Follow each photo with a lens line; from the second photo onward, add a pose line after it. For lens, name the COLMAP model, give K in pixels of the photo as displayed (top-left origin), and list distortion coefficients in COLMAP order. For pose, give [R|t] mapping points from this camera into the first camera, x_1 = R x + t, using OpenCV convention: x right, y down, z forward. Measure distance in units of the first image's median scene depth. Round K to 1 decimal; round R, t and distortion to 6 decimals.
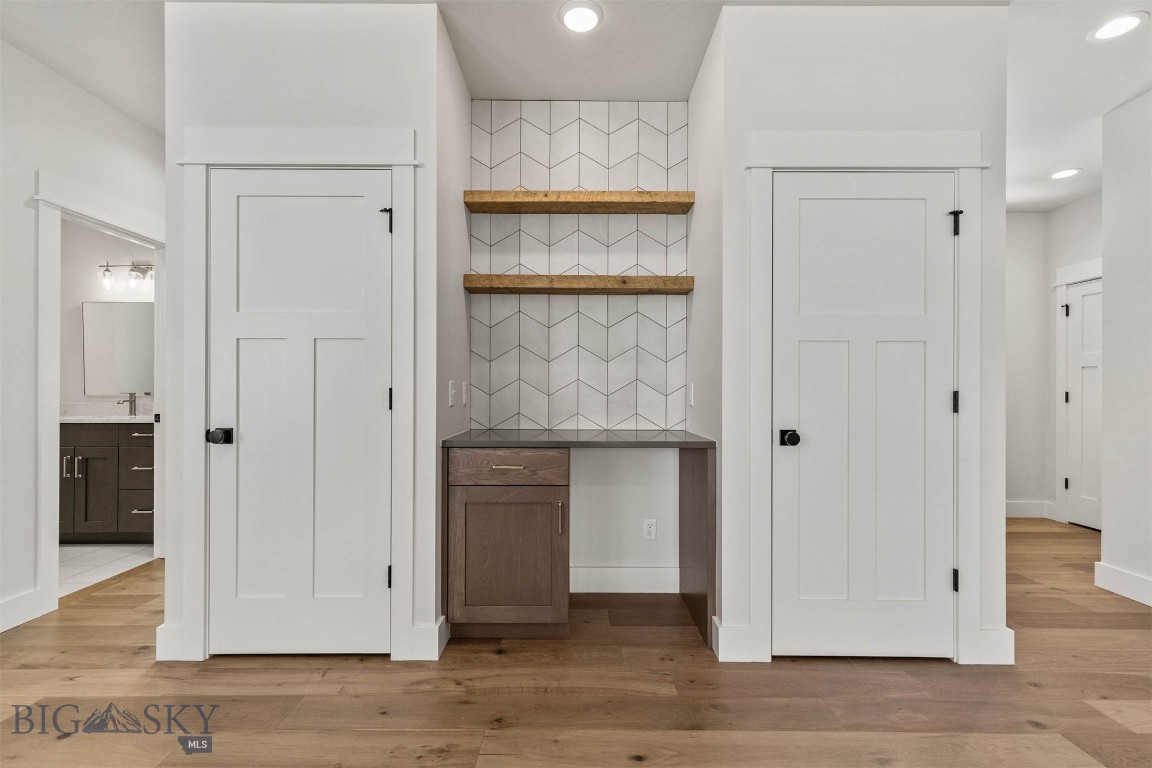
lens RADIAL K [[518.4, 0, 577.6], [0, 518.4, 389.1], [0, 0, 1]] dist [0.008171, -0.000943]
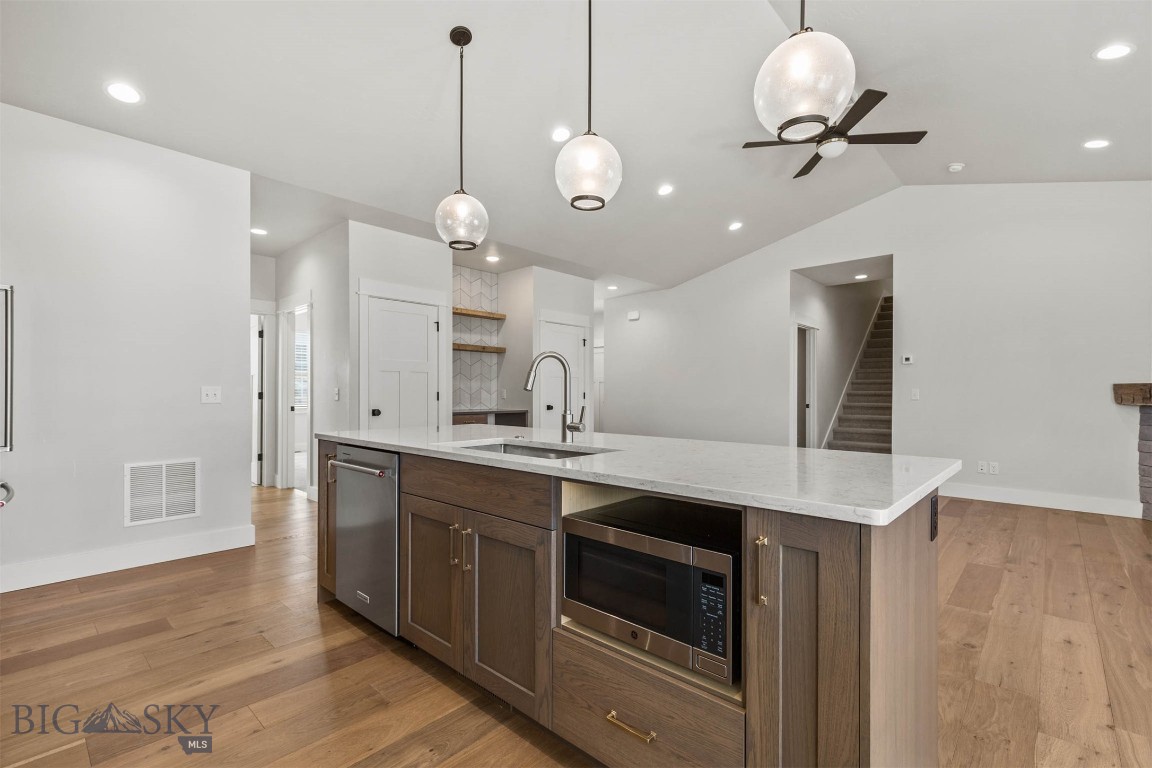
lens RADIAL K [[518.4, 0, 577.8], [0, 518.4, 393.1], [0, 0, 1]] dist [0.008171, -0.000943]
pose [[0.671937, -0.003178, 0.740601, -1.418382], [-0.000898, 0.999987, 0.005106, -0.009187], [-0.740608, -0.004096, 0.671925, -0.969543]]
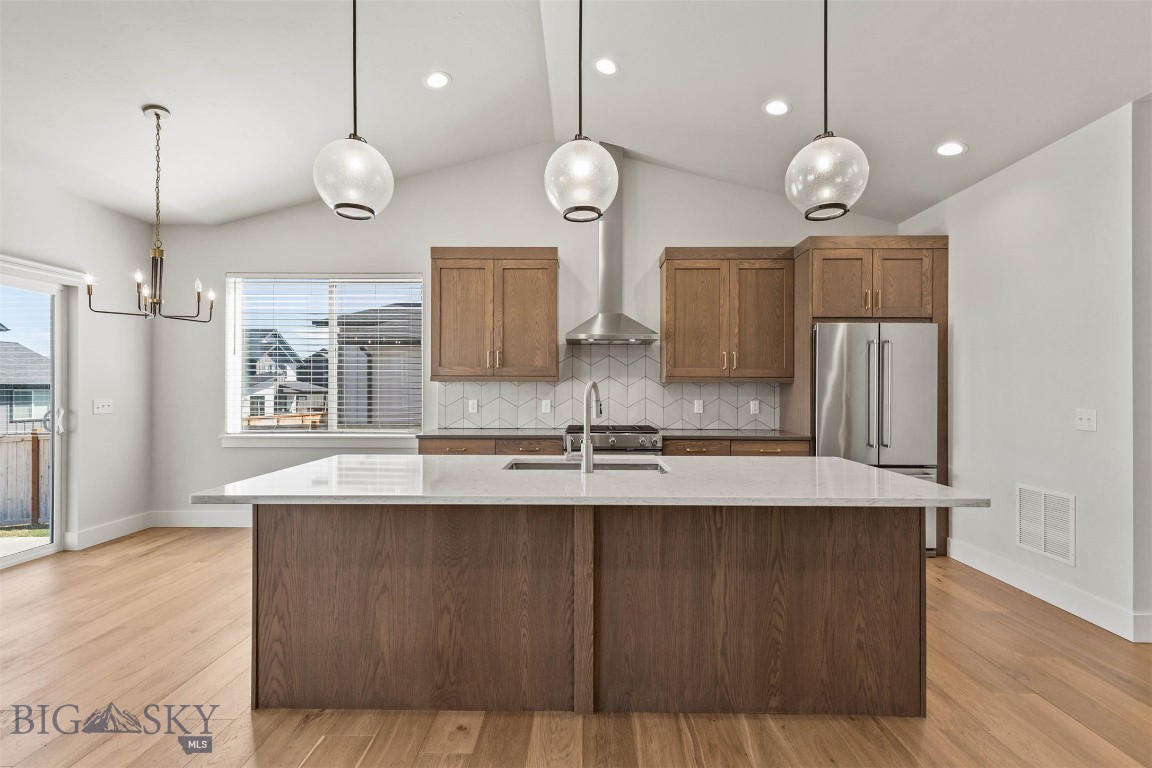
lens RADIAL K [[518.4, 0, 576.9], [0, 518.4, 384.2], [0, 0, 1]] dist [0.008171, -0.000943]
pose [[-0.013323, -0.014353, -0.999808, 0.009779], [-0.001679, 0.999896, -0.014331, -0.051505], [0.999910, 0.001488, -0.013346, -0.400167]]
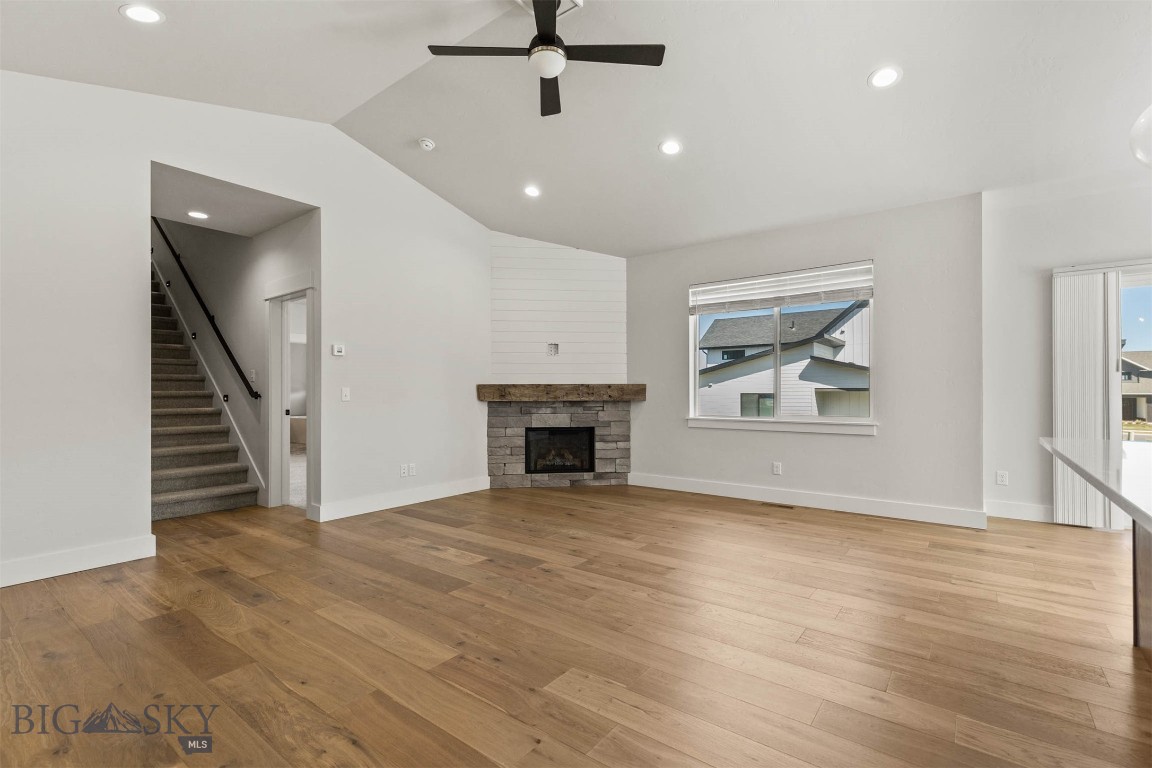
lens RADIAL K [[518.4, 0, 575.1], [0, 518.4, 392.3], [0, 0, 1]] dist [0.008171, -0.000943]
pose [[-0.790957, -0.002443, 0.611867, -0.542227], [-0.001049, 0.999996, 0.002637, -0.006180], [-0.611871, 0.001443, -0.790956, 0.349655]]
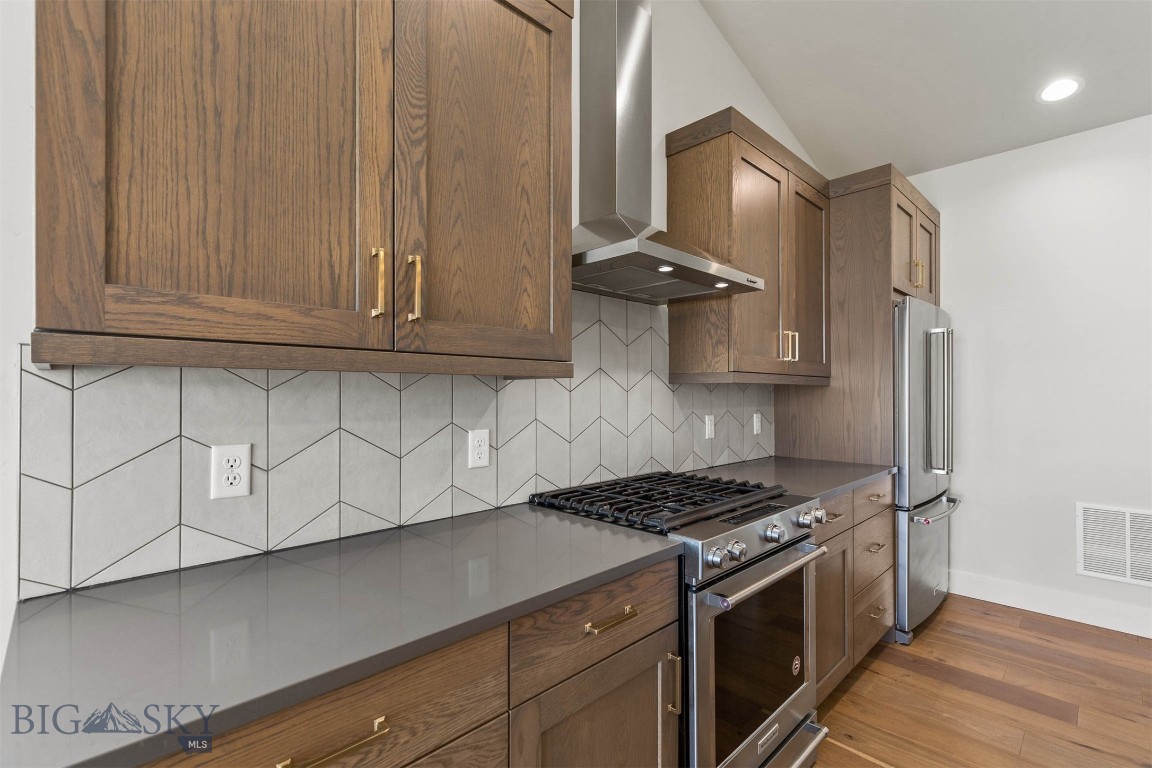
lens RADIAL K [[518.4, 0, 578.9], [0, 518.4, 389.0], [0, 0, 1]] dist [0.008171, -0.000943]
pose [[0.704813, -0.008589, -0.709342, -1.189190], [0.004324, 0.999960, -0.007812, -0.065863], [0.709380, 0.002439, 0.704822, -0.860281]]
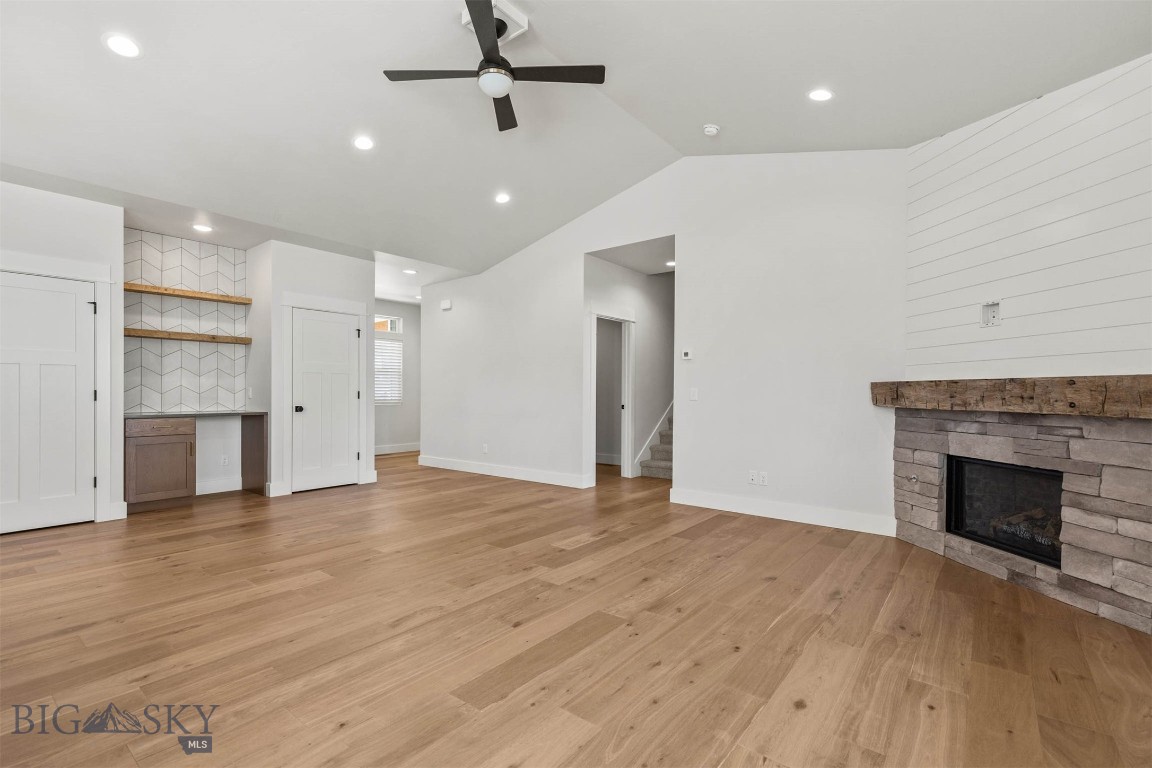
lens RADIAL K [[518.4, 0, 576.3], [0, 518.4, 395.3], [0, 0, 1]] dist [0.008171, -0.000943]
pose [[0.619519, -0.005572, 0.784962, -0.633248], [-0.004090, 0.999938, 0.010327, -0.007623], [-0.784971, -0.009608, 0.619458, -1.392845]]
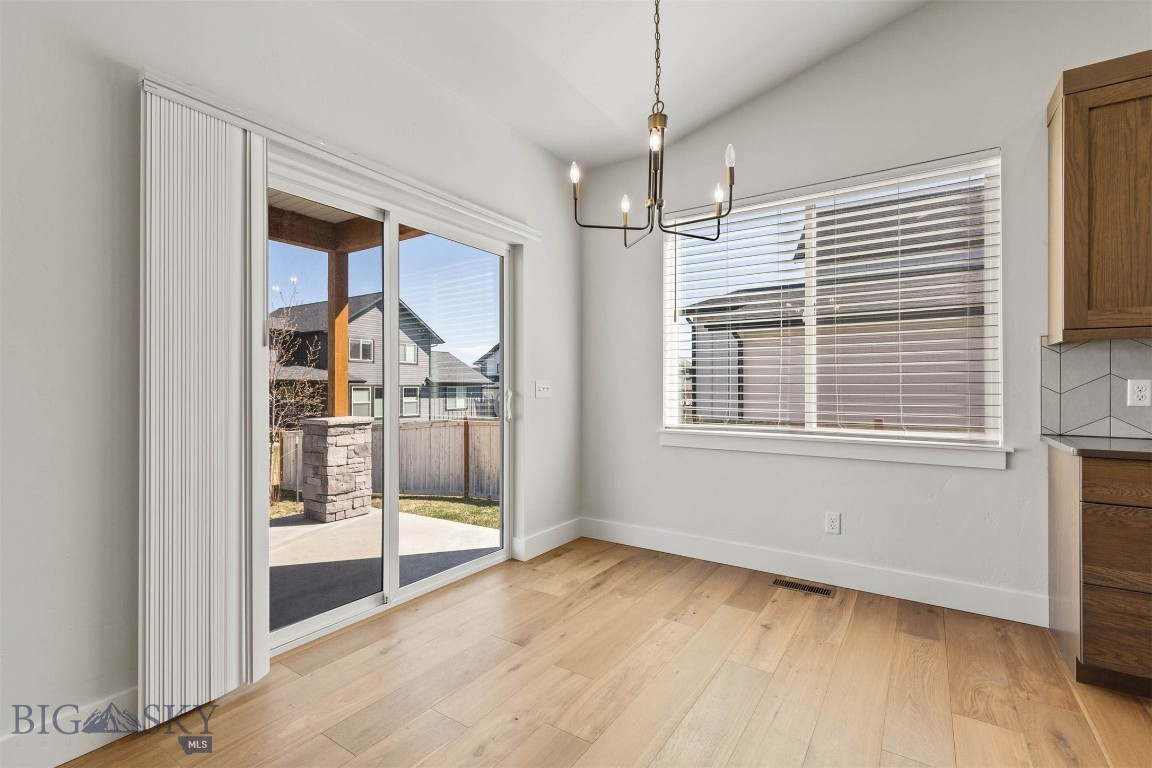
lens RADIAL K [[518.4, 0, 575.2], [0, 518.4, 385.9], [0, 0, 1]] dist [0.008171, -0.000943]
pose [[-0.555743, -0.008180, -0.831314, -0.497696], [-0.004035, 0.999966, -0.007142, -0.004735], [0.831344, -0.000615, -0.555758, -1.047789]]
